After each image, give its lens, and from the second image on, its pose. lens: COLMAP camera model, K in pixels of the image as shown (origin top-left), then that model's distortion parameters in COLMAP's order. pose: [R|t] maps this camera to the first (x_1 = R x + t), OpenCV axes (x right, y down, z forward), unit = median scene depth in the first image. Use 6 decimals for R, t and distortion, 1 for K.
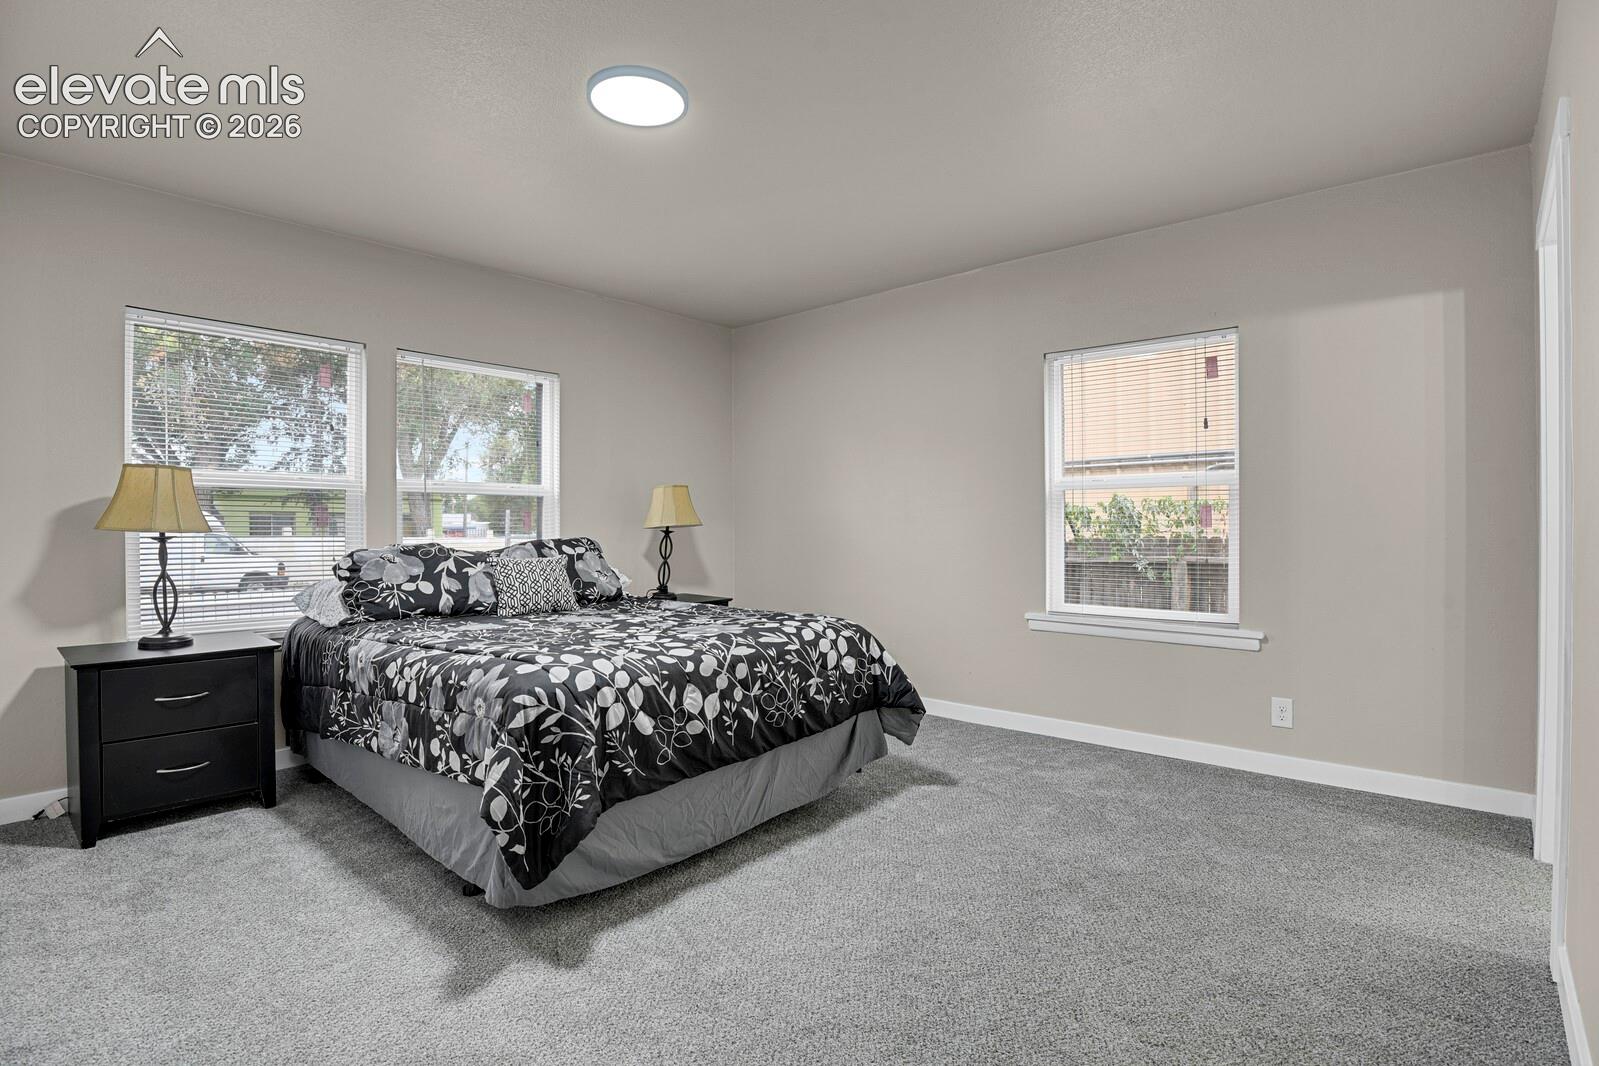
lens RADIAL K [[778.8, 0, 813.5], [0, 778.8, 524.5], [0, 0, 1]] dist [-0.027344, -0.000939]
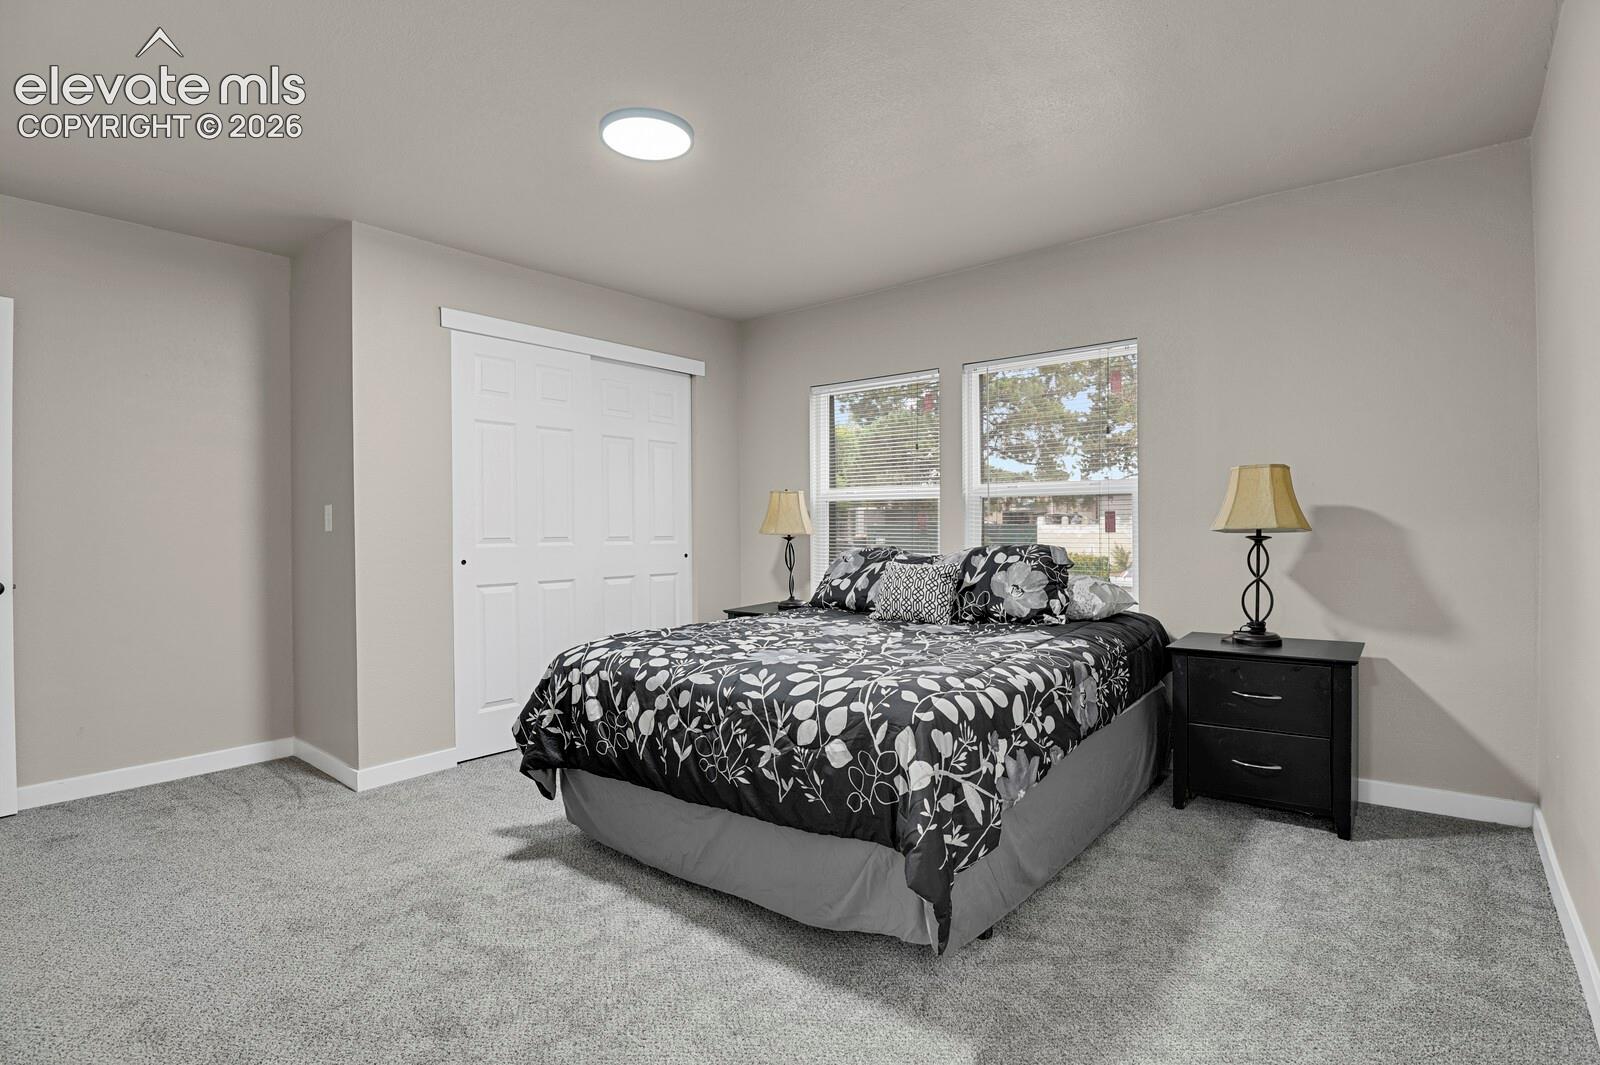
lens RADIAL K [[779.3, 0, 814.0], [0, 779.3, 524.0], [0, 0, 1]] dist [-0.027344, -0.000939]
pose [[0.028231, 0.000080, -0.999601, 0.805149], [0.011060, 0.999939, 0.000393, -0.011674], [0.999540, -0.011066, 0.028228, 1.126264]]
